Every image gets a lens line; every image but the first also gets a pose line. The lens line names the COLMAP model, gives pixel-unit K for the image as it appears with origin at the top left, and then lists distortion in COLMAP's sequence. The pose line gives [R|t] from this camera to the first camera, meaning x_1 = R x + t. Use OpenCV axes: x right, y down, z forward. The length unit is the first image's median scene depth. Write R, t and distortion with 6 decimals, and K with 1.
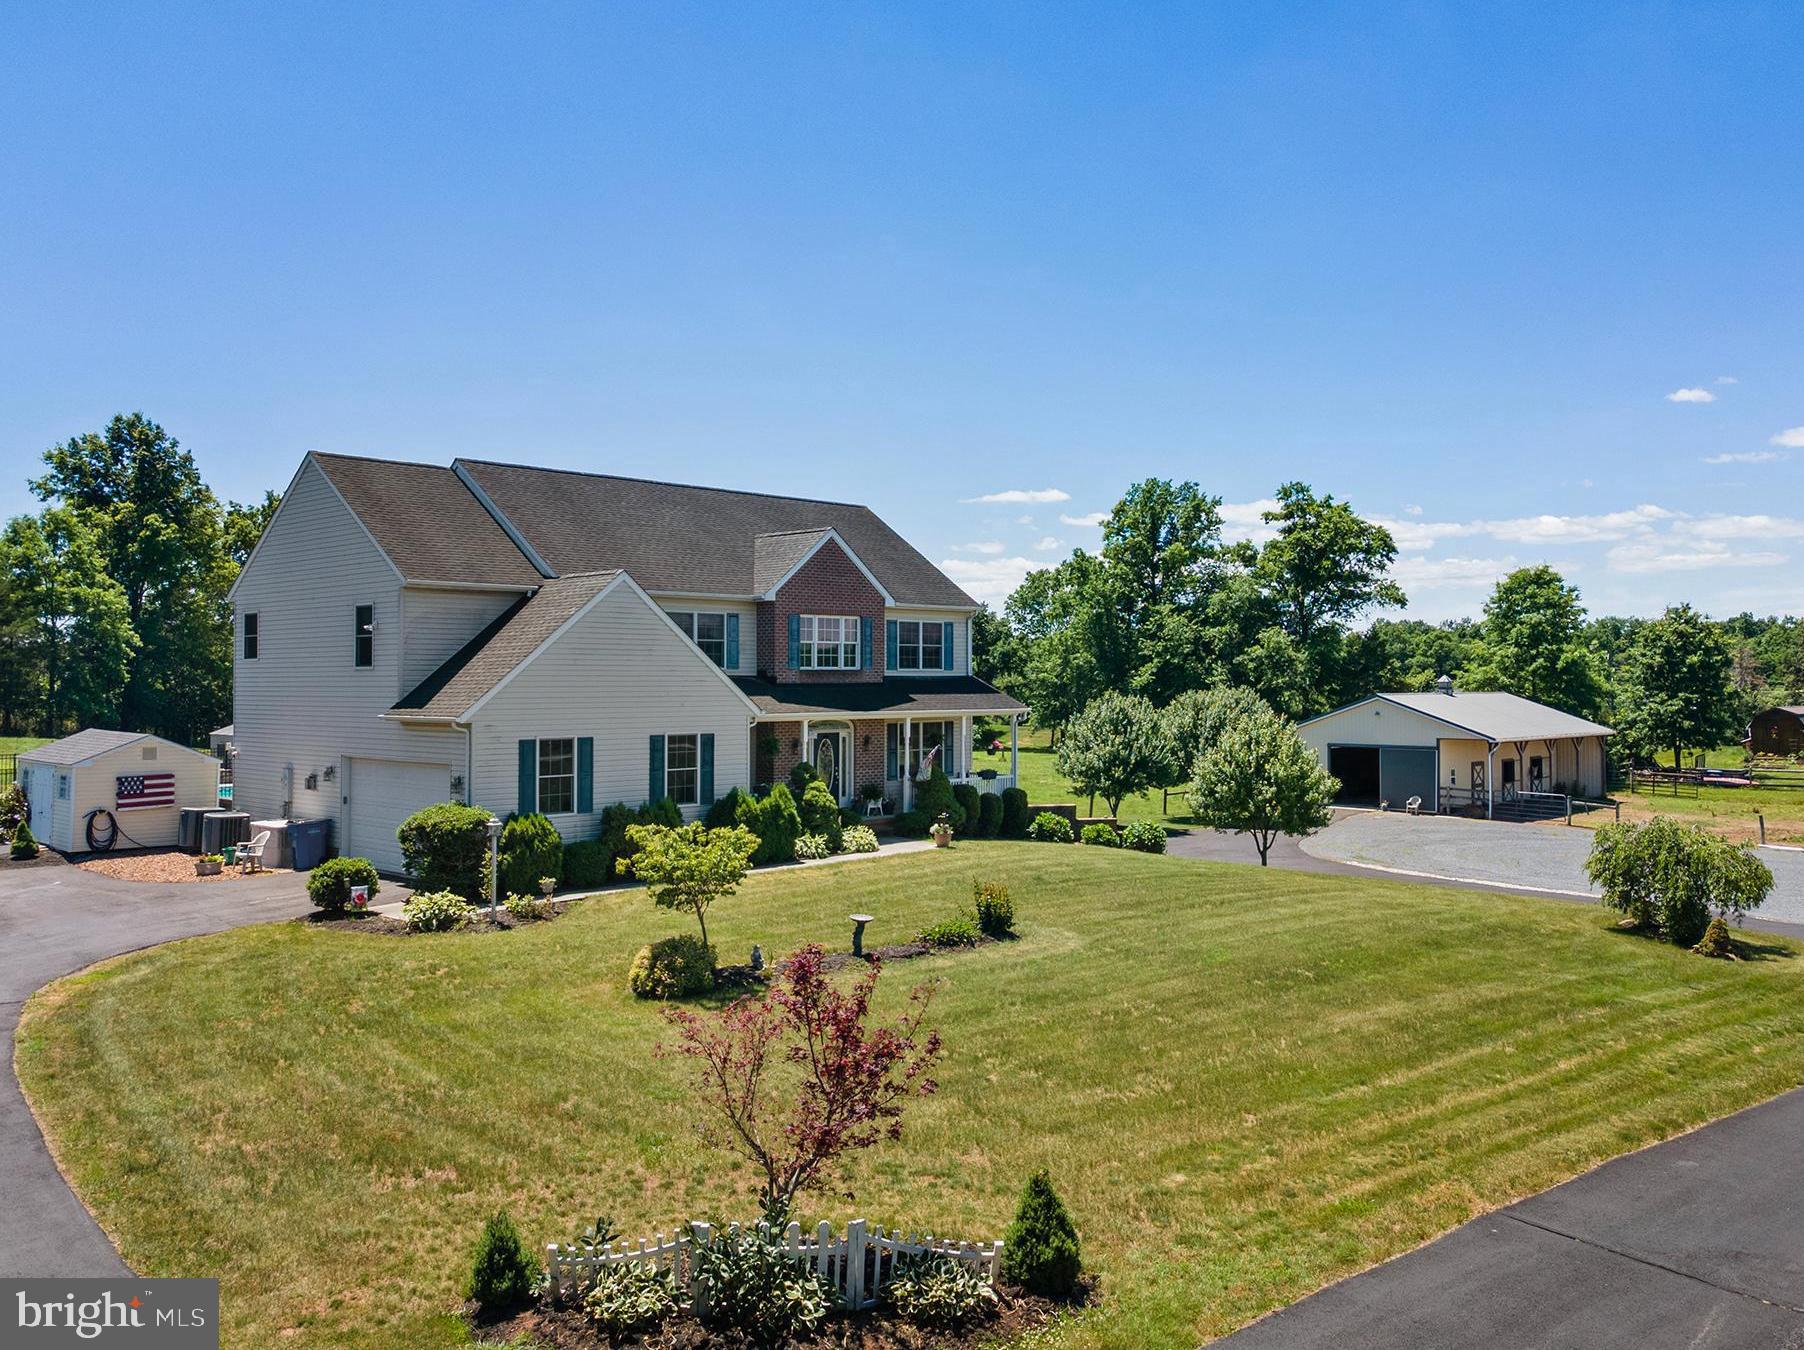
lens RADIAL K [[1483.5, 0, 1015.1], [0, 1483.5, 652.5], [0, 0, 1]] dist [0.035048, -0.015949]
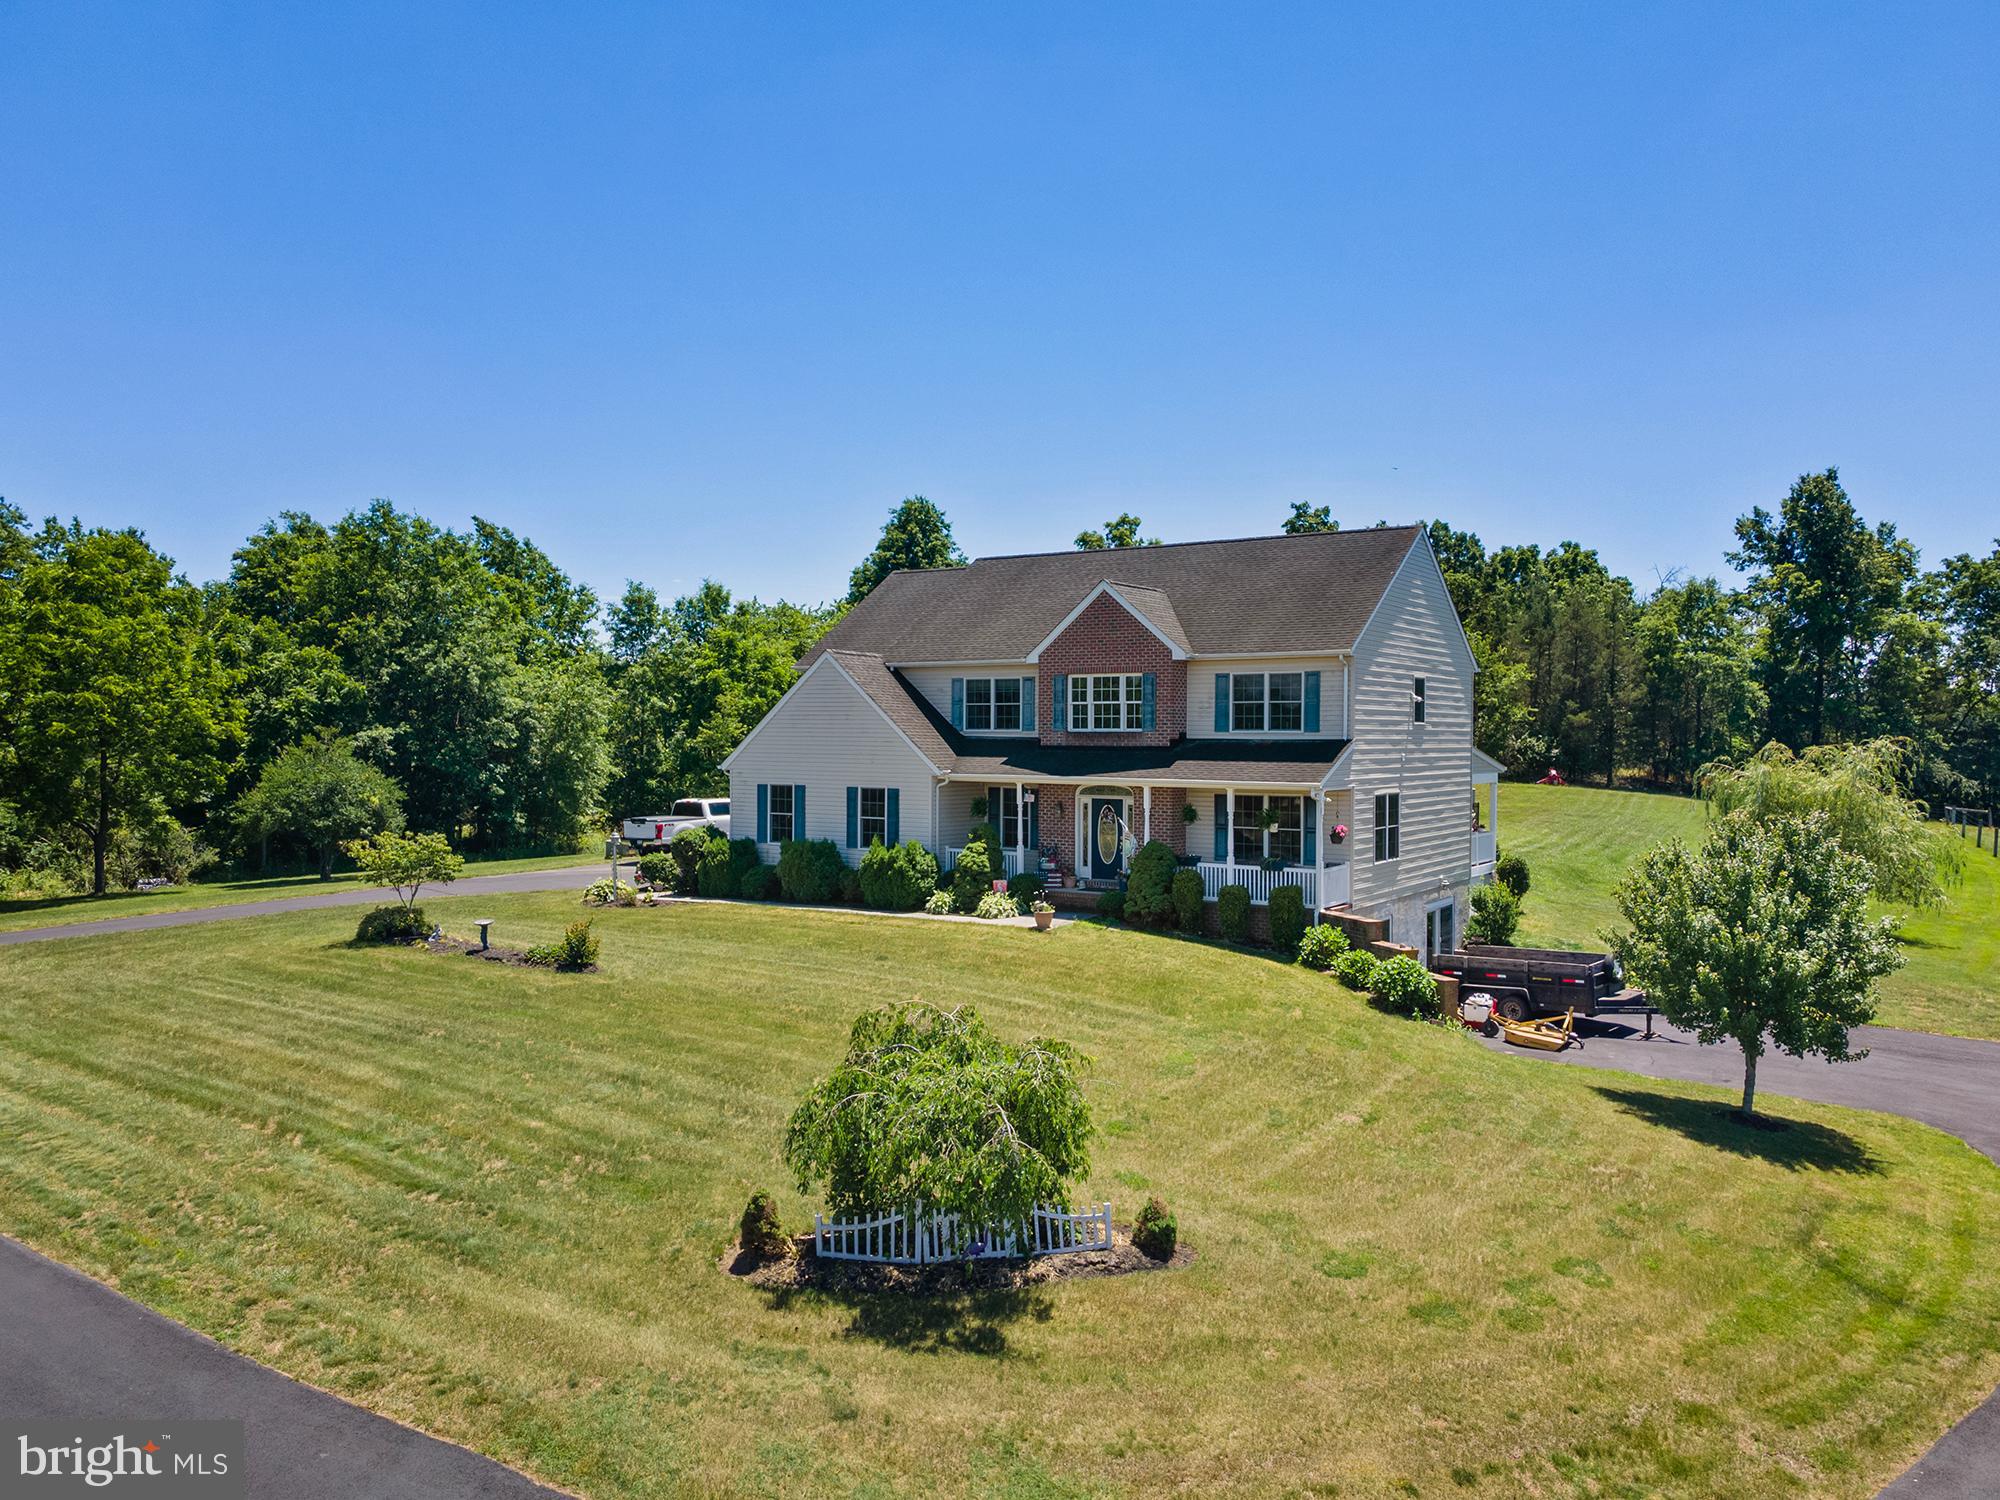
lens RADIAL K [[1478.5, 0, 996.9], [0, 1478.5, 769.8], [0, 0, 1]] dist [0.036068, 0.011897]
pose [[0.156890, 0.026476, -0.987261, 0.776415], [0.011262, 0.999528, 0.028595, 0.008001], [0.987552, -0.015604, 0.156518, 0.770223]]
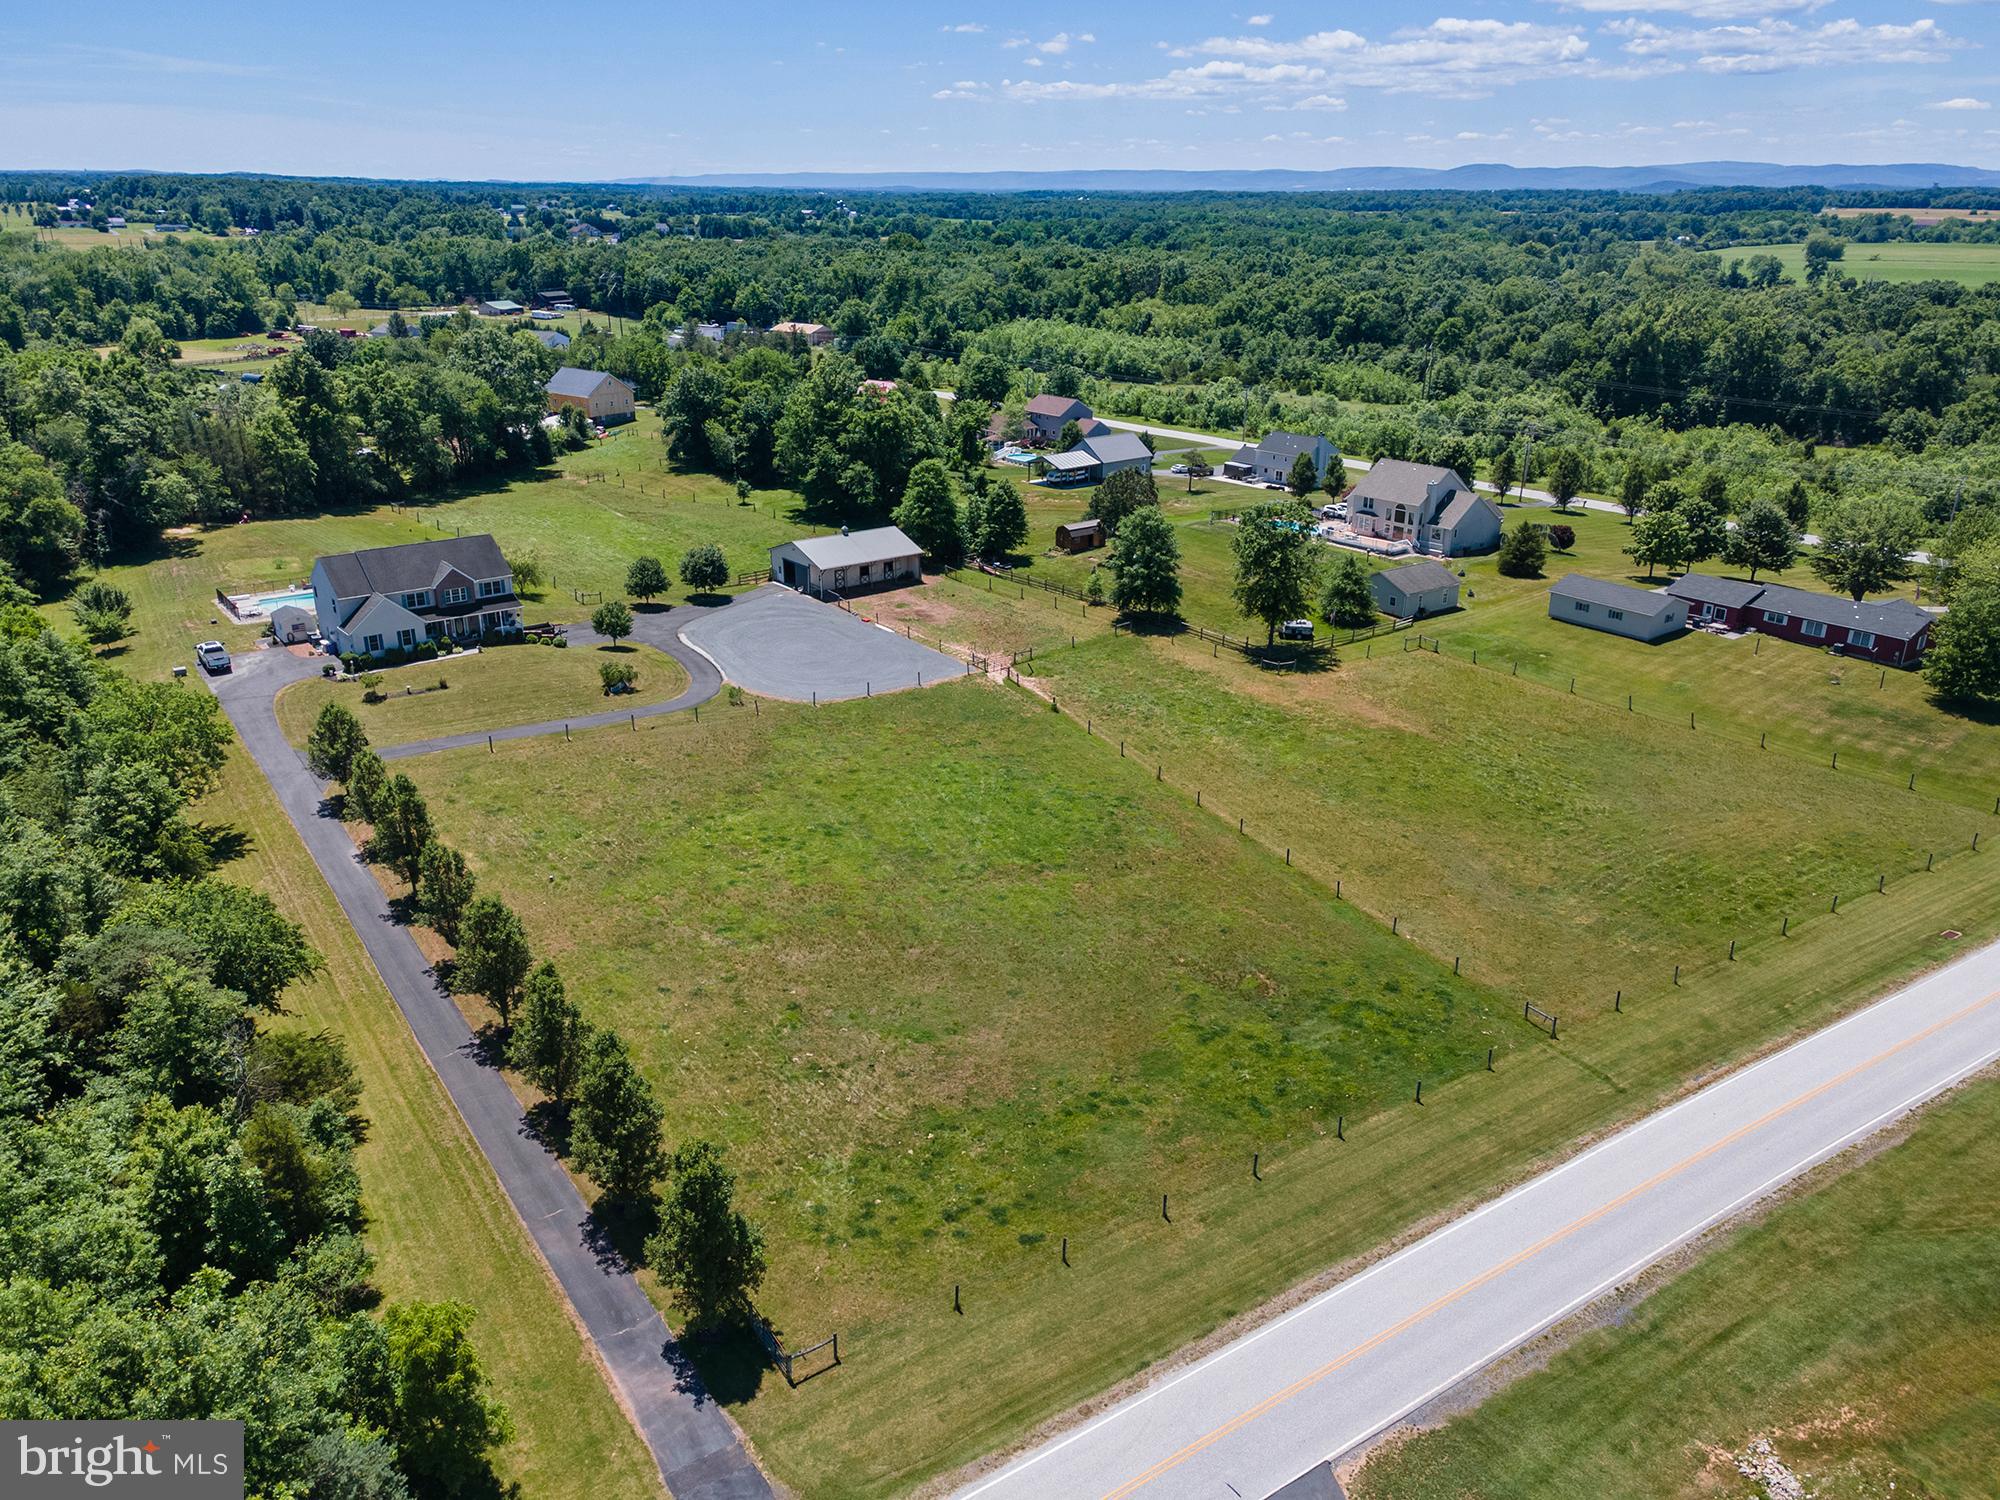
lens RADIAL K [[1478.5, 0, 1010.4], [0, 1478.5, 773.8], [0, 0, 1]] dist [0.036068, 0.011897]
pose [[0.986270, 0.068594, -0.150218, 1.876599], [-0.004951, 0.921523, 0.388292, -1.069774], [0.165064, -0.382217, 0.909211, -2.414662]]
